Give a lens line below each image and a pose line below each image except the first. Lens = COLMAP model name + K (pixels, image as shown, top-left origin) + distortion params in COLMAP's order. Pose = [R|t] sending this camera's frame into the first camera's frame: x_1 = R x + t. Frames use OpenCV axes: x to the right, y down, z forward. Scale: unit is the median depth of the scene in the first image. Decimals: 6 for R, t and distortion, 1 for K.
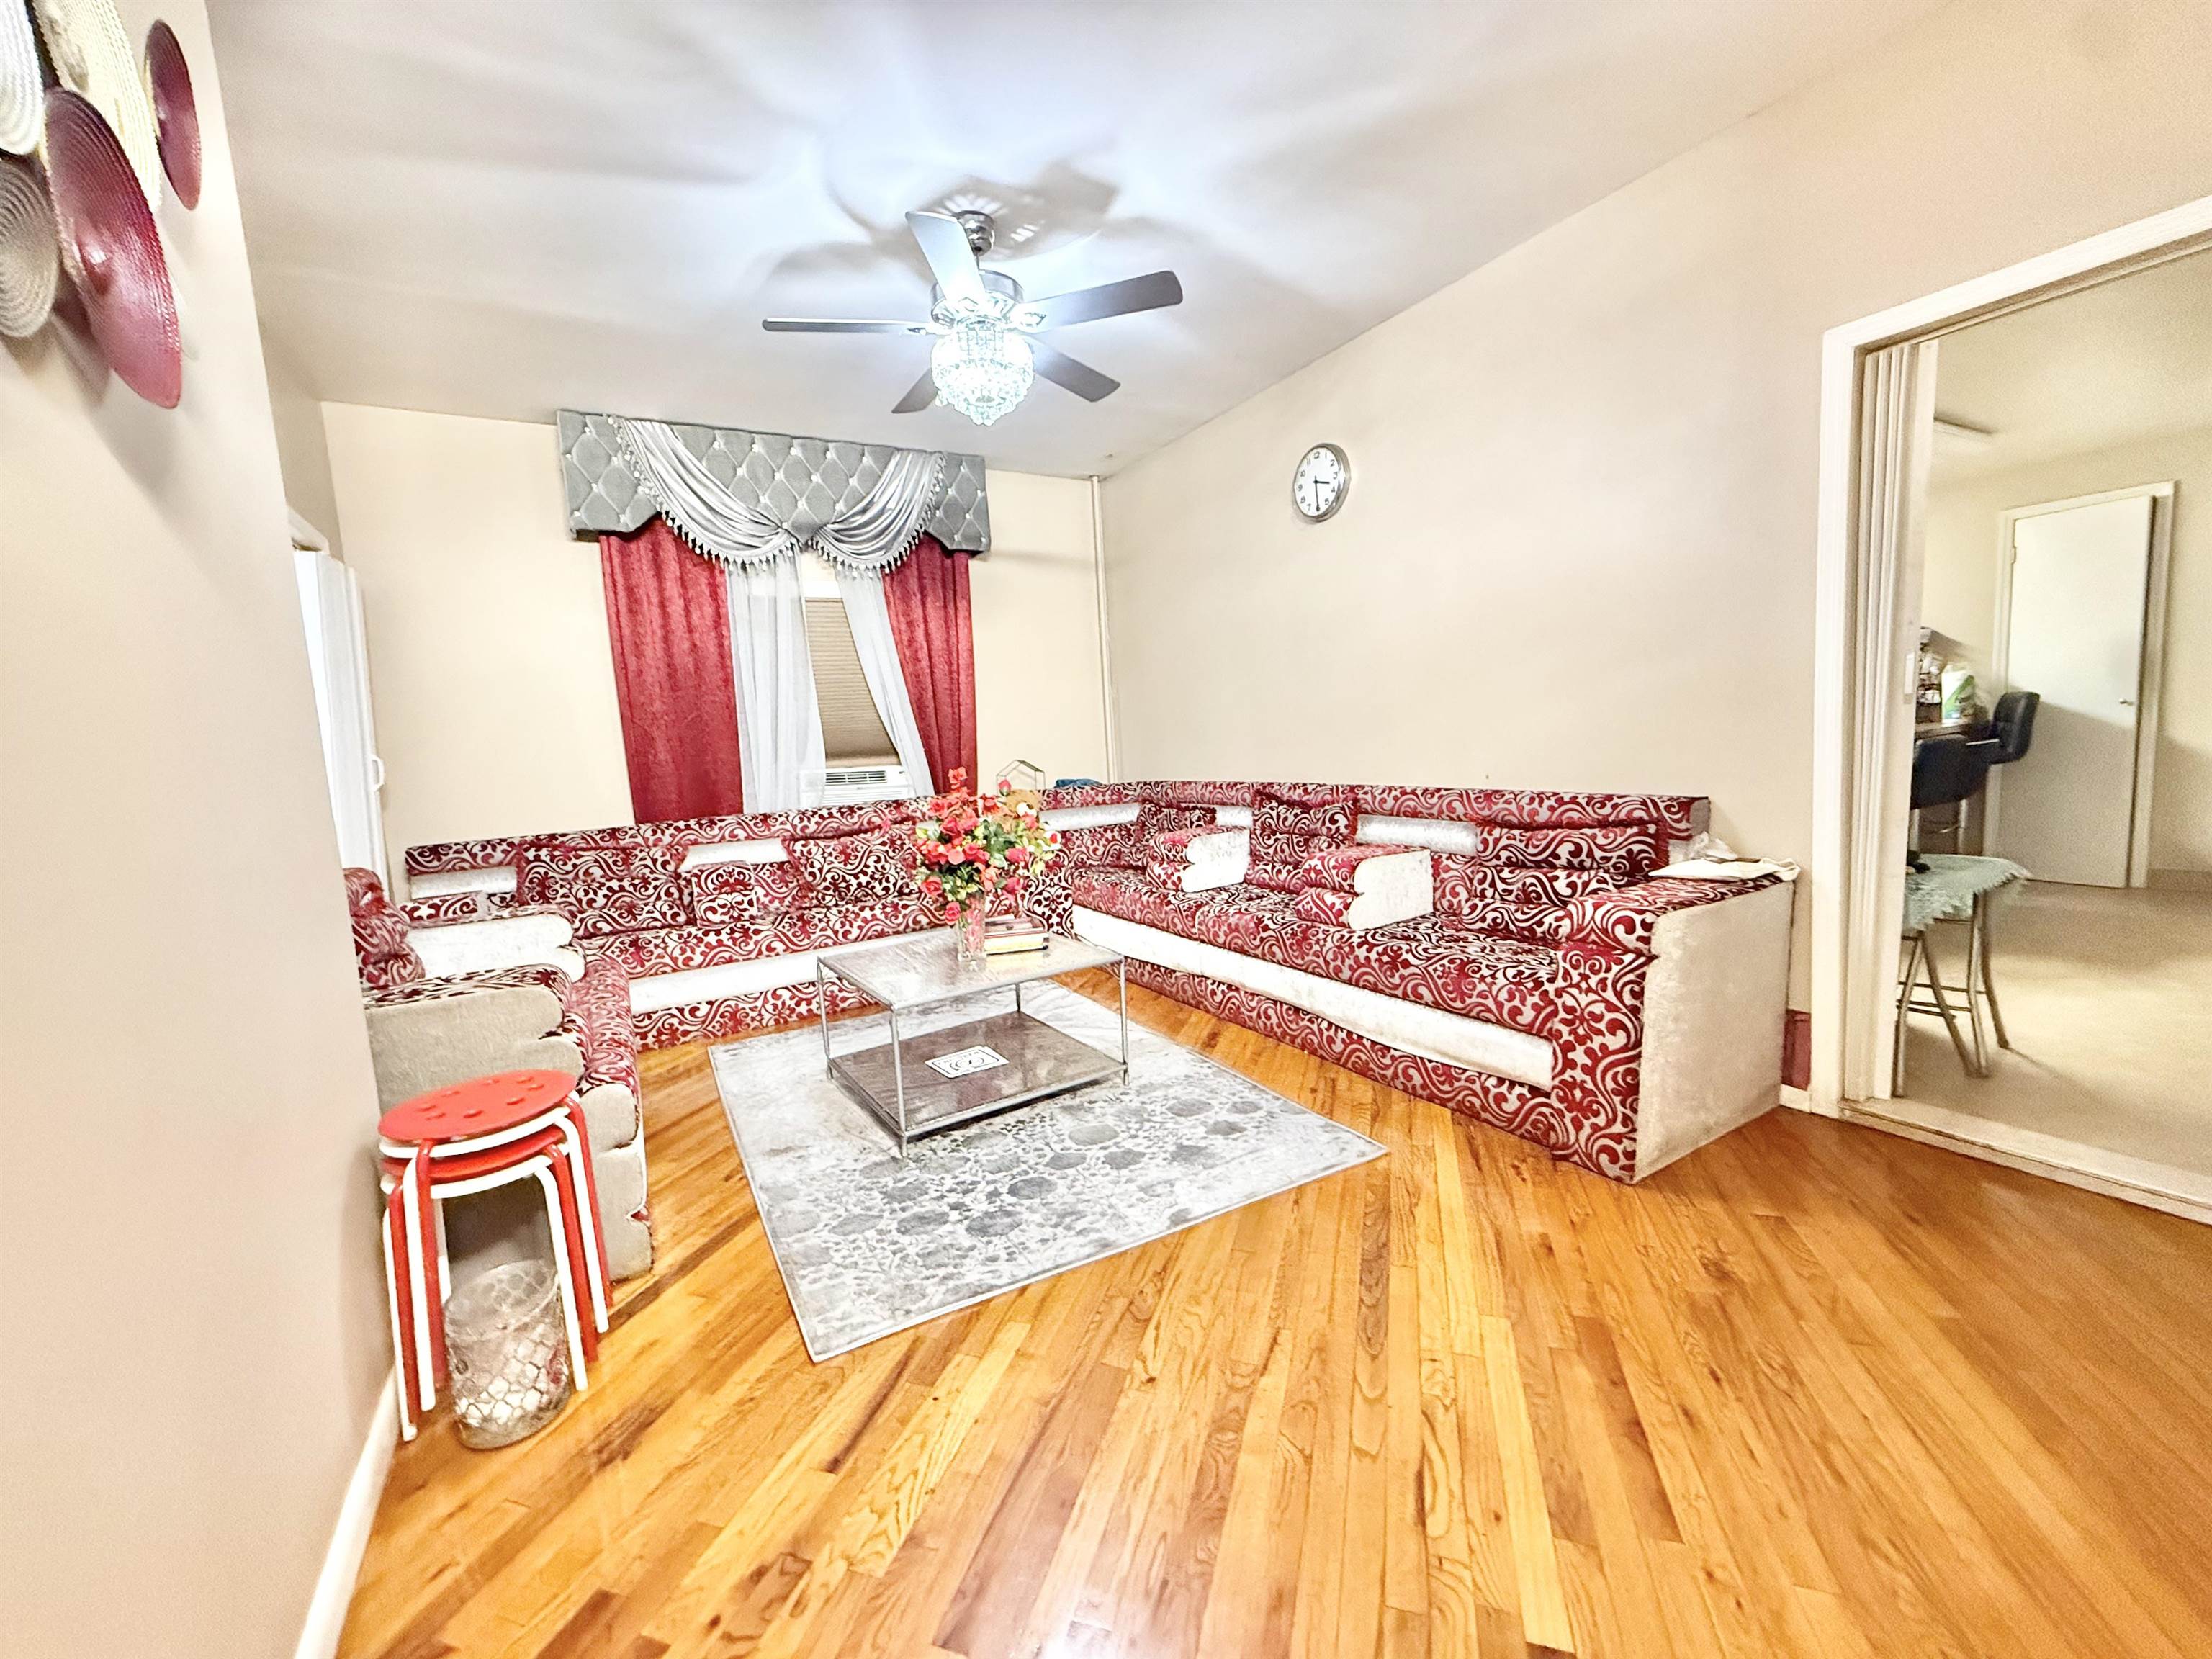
lens RADIAL K [[878.3, 0, 1094.8], [0, 878.3, 822.9], [0, 0, 1]] dist [-0.002099, 0.000704]
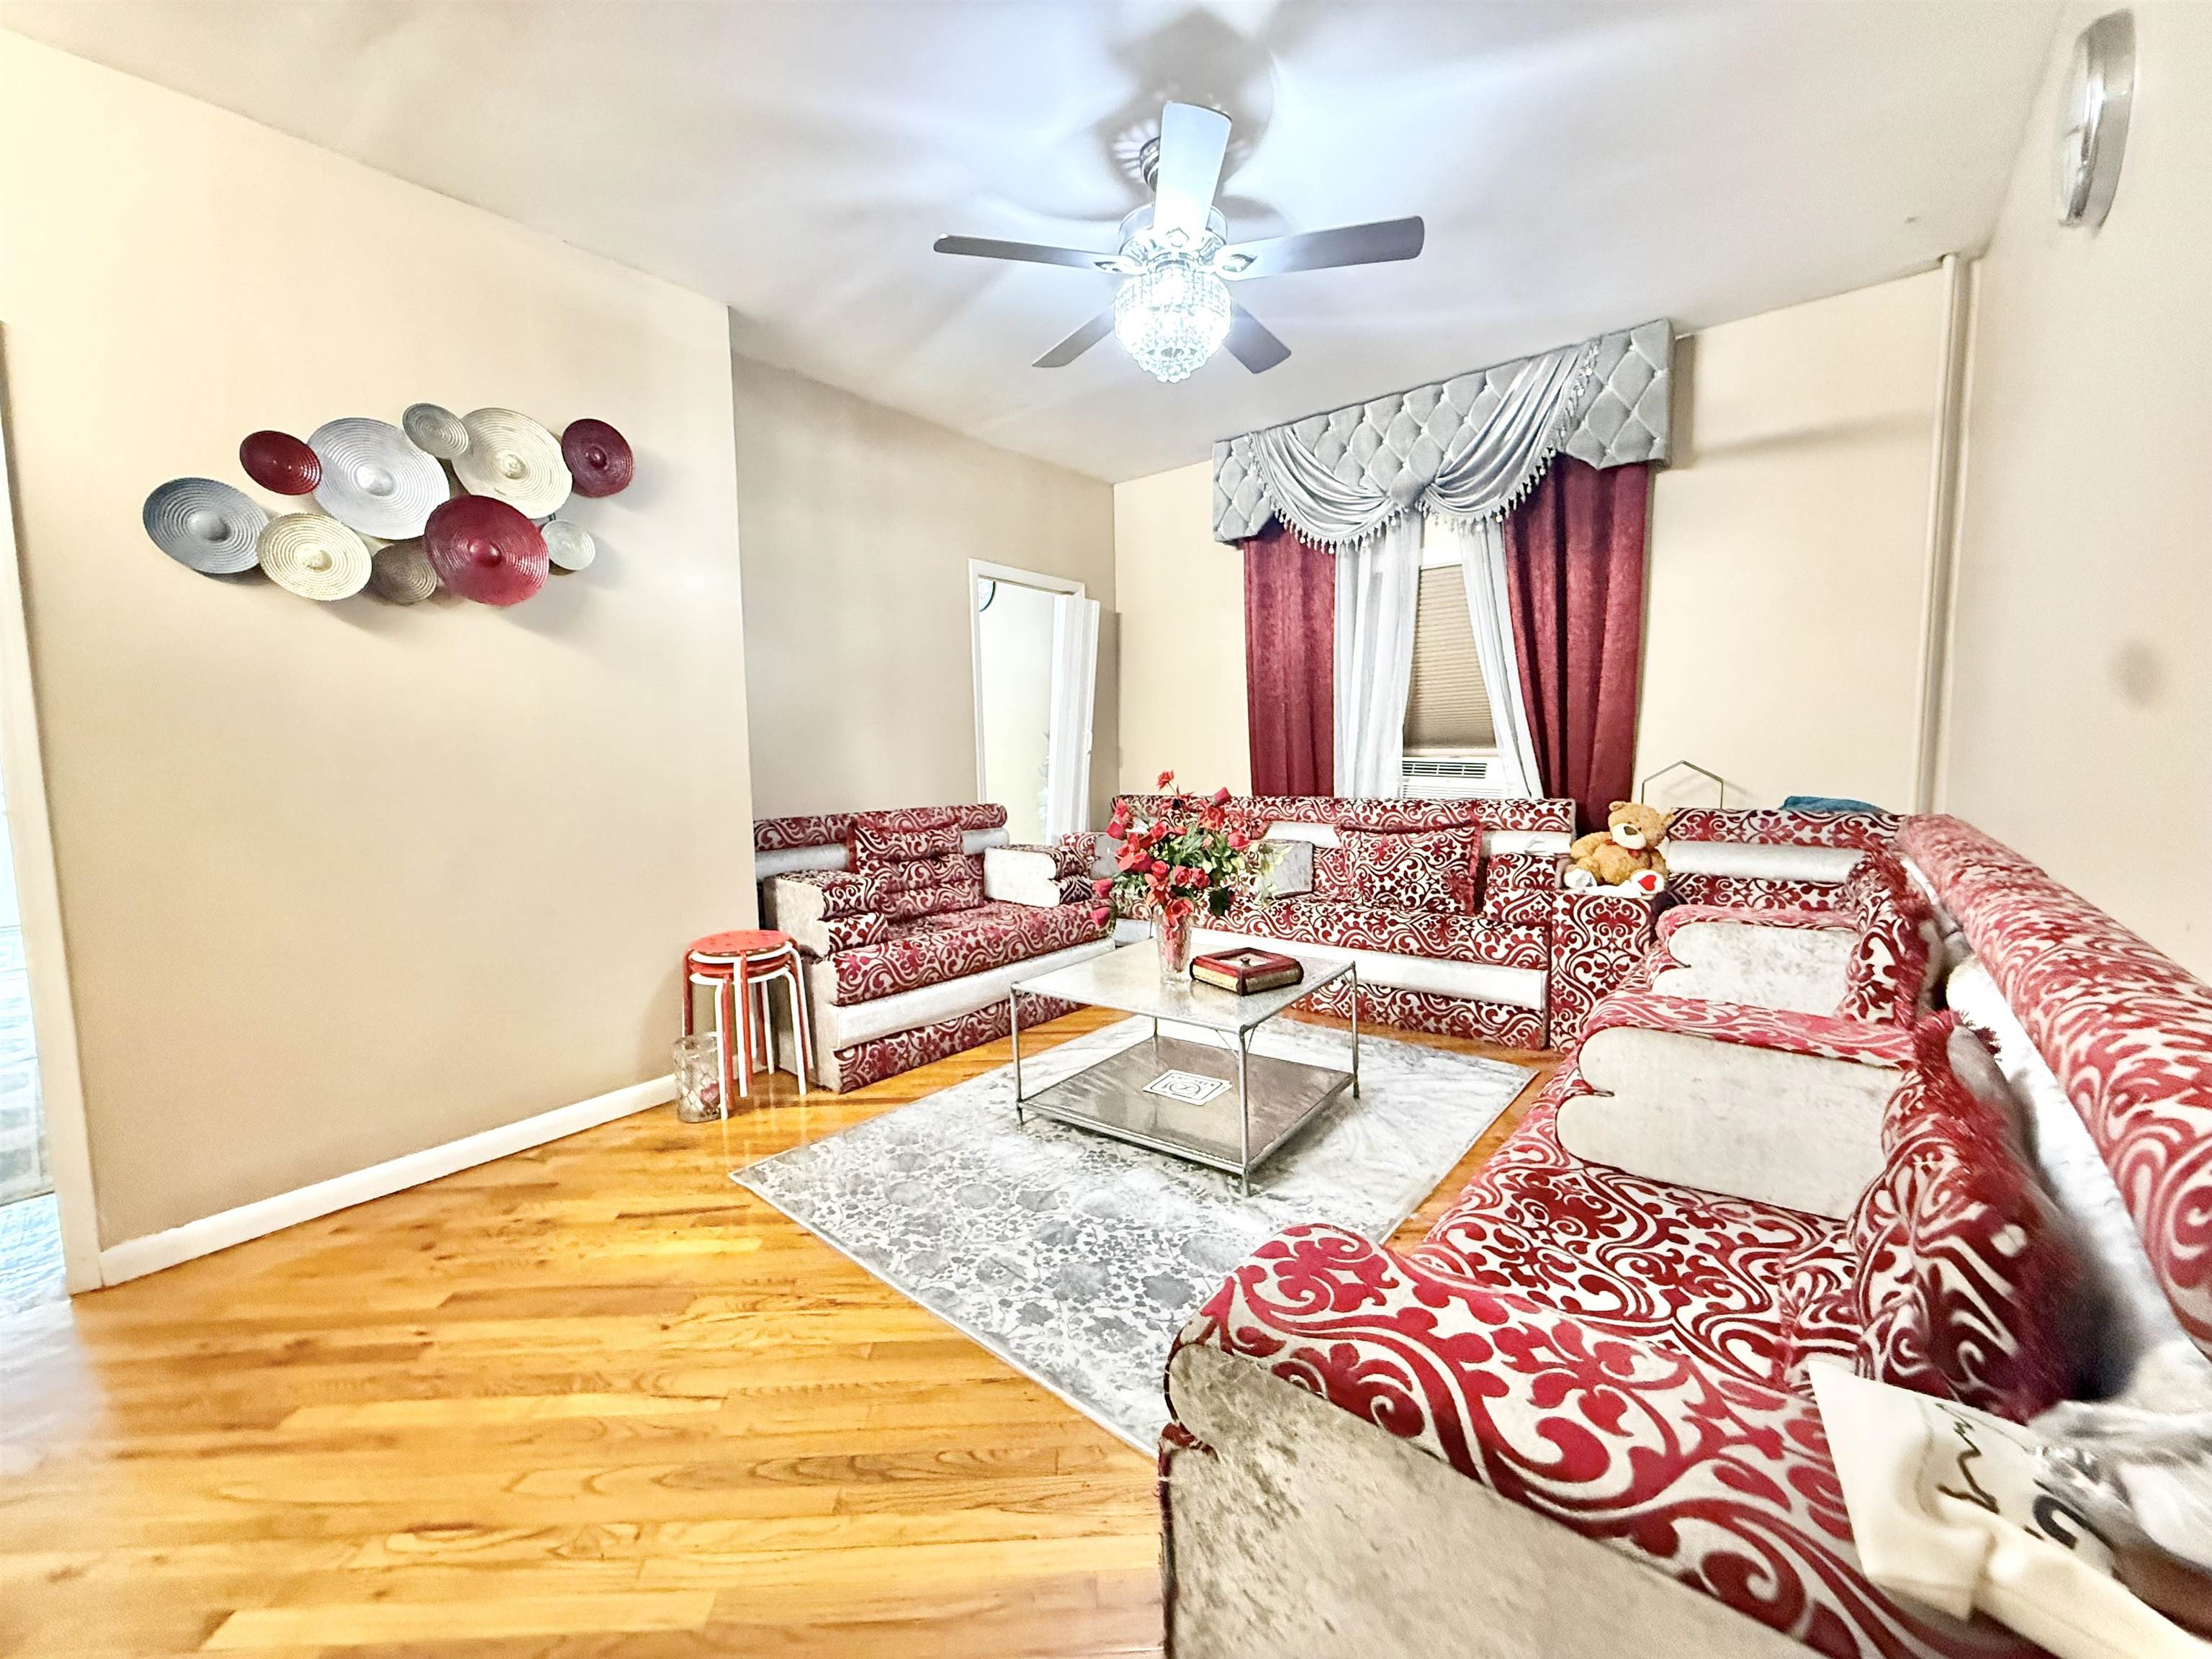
lens RADIAL K [[878.3, 0, 1098.6], [0, 878.3, 814.9], [0, 0, 1]] dist [-0.002099, 0.000704]
pose [[0.360825, 0.116025, -0.925388, 0.426208], [-0.103573, 0.991079, 0.083877, -0.046291], [0.926865, 0.065580, 0.369623, 0.385881]]
